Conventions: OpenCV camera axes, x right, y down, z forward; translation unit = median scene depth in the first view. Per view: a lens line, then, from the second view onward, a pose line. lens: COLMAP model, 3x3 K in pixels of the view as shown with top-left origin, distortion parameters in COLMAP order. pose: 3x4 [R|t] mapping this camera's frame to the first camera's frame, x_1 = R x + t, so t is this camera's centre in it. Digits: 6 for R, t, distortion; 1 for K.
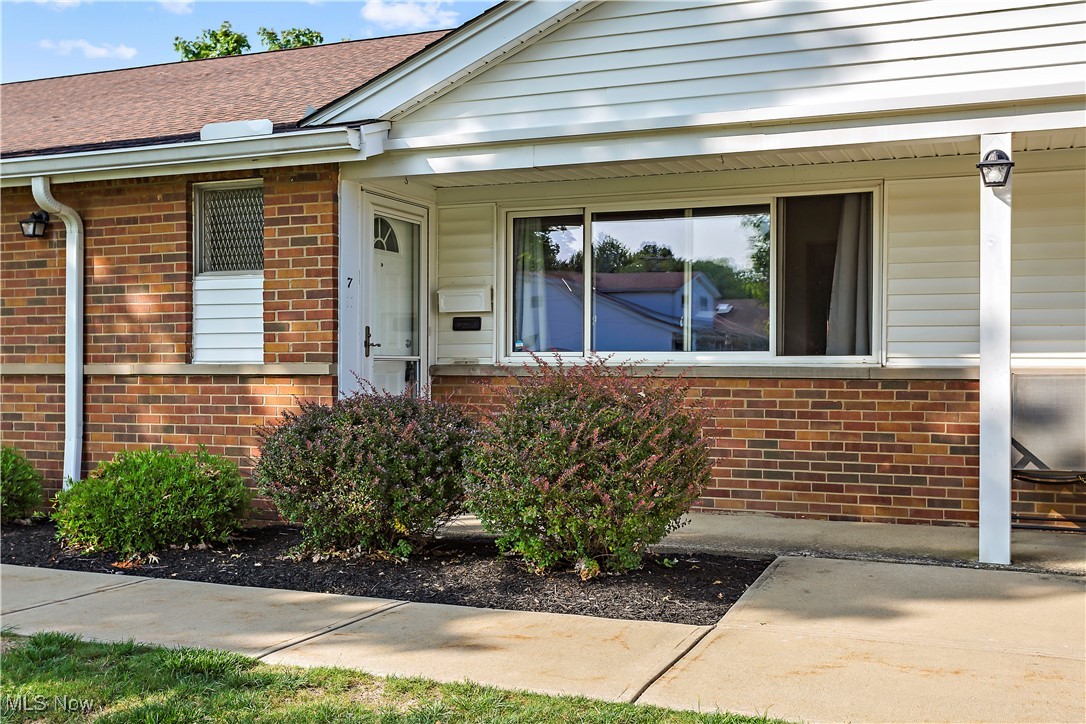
lens RADIAL K [[1146.2, 0, 541.1], [0, 1146.2, 362.4], [0, 0, 1]] dist [-0.022360, 0.000000]
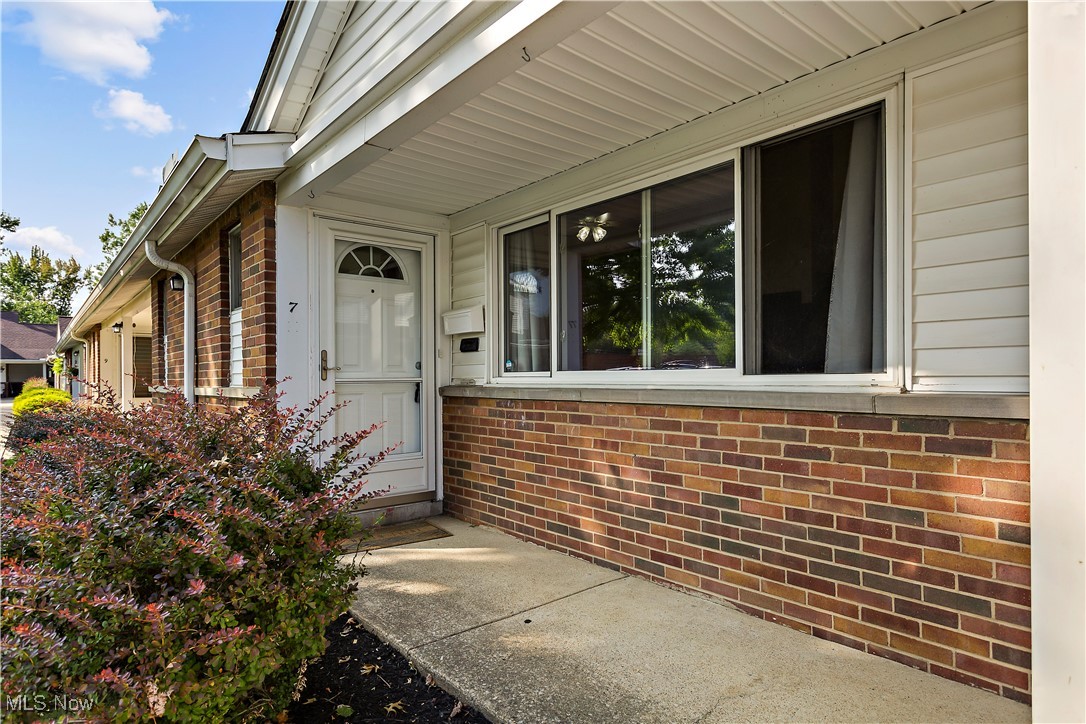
lens RADIAL K [[603.4, 0, 547.4], [0, 603.4, 373.0], [0, 0, 1]] dist [-0.000223, 0.001169]
pose [[0.887515, -0.012962, -0.460596, 0.273718], [0.014594, 0.999893, -0.000018, -0.008716], [0.460548, -0.006706, 0.887610, 0.630091]]
